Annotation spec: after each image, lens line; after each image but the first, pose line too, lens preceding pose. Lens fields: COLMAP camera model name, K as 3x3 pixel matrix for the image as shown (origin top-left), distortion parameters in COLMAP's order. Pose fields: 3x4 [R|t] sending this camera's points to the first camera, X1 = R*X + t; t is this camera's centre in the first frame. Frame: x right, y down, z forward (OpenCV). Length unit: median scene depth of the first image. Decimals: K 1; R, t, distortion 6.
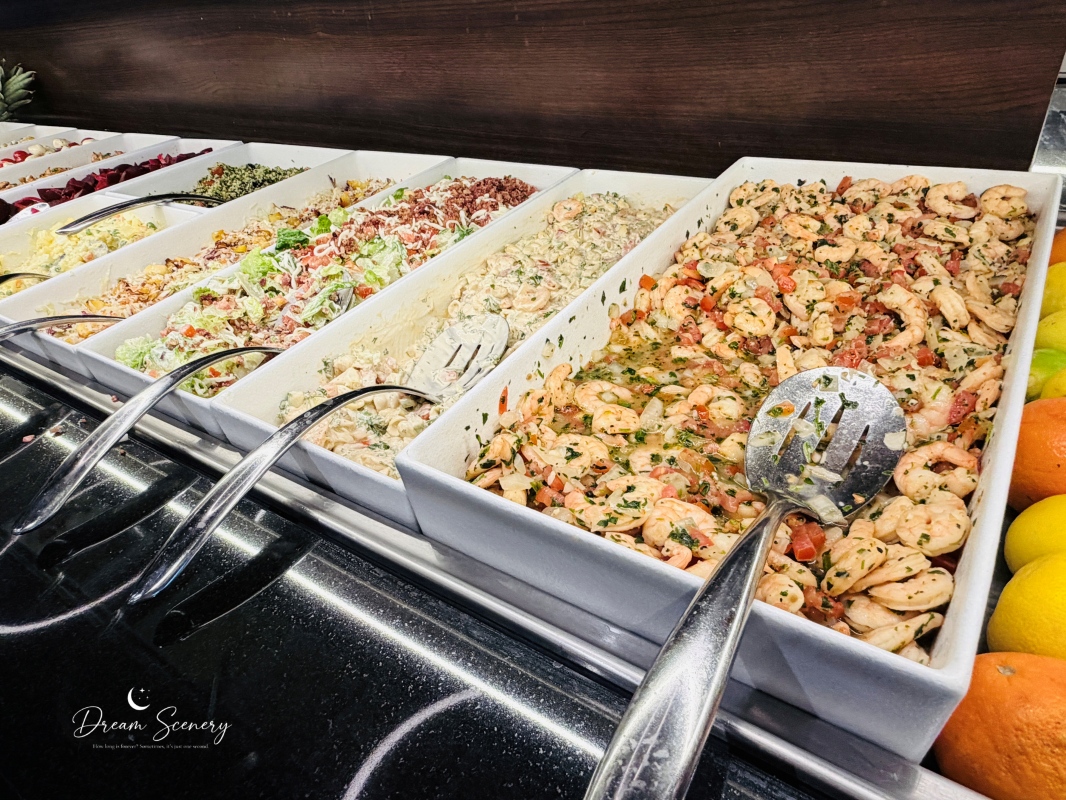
lens RADIAL K [[679.9, 0, 533.0], [0, 679.9, 400.0], [0, 0, 1]] dist [0.001310, 0.000829]
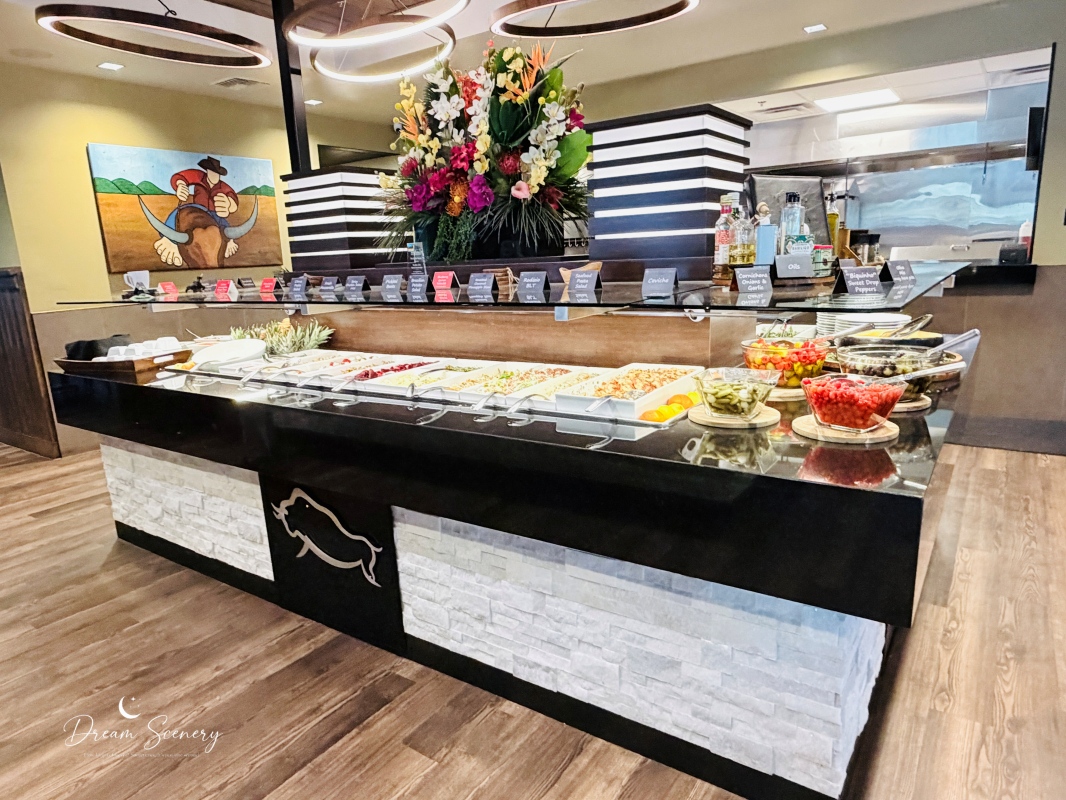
lens RADIAL K [[679.9, 0, 533.0], [0, 679.9, 400.0], [0, 0, 1]] dist [0.001310, 0.000829]
pose [[0.997991, 0.063303, 0.002640, -0.212015], [-0.057588, 0.923679, -0.378814, 1.198720], [-0.026418, 0.377901, 0.925469, -2.205332]]
